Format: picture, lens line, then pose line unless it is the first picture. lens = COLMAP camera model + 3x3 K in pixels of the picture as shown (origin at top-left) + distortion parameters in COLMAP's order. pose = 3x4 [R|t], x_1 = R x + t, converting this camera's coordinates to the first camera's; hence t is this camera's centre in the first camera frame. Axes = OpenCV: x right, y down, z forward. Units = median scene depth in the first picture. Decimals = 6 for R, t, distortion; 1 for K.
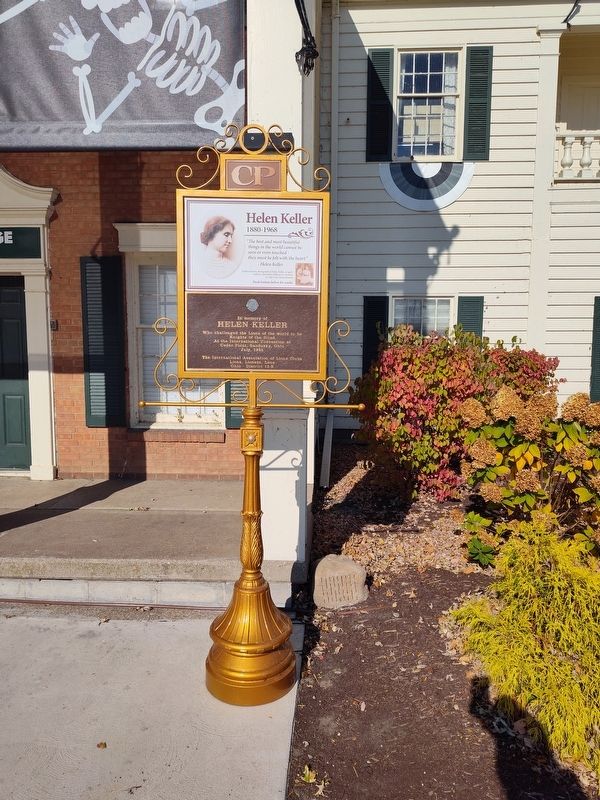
lens RADIAL K [[535.5, 0, 302.6], [0, 535.5, 400.8], [0, 0, 1]] dist [0.022419, -0.010913]
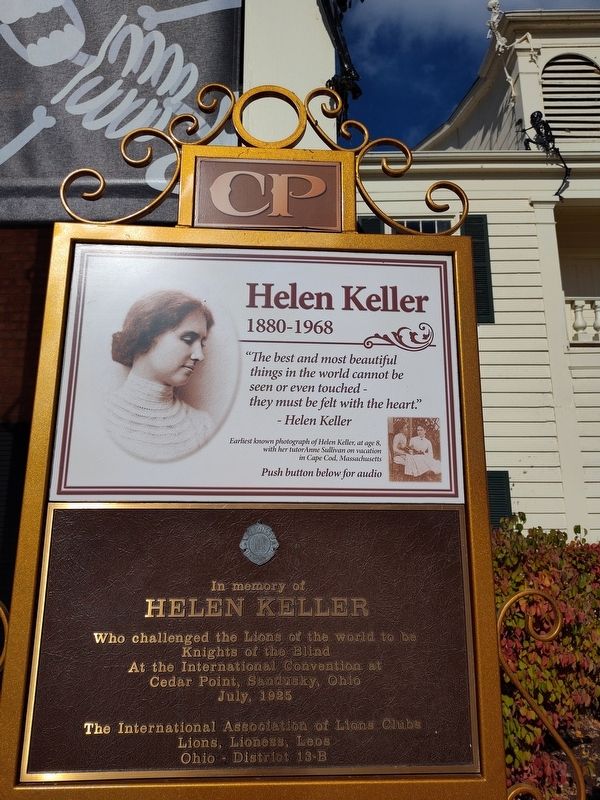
lens RADIAL K [[535.5, 0, 299.7], [0, 535.5, 398.6], [0, 0, 1]] dist [0.022419, -0.010913]
pose [[0.998871, 0.000637, 0.047504, -0.069207], [0.014275, 0.949677, -0.312905, -0.131001], [-0.045313, 0.313230, 0.948596, 0.545785]]
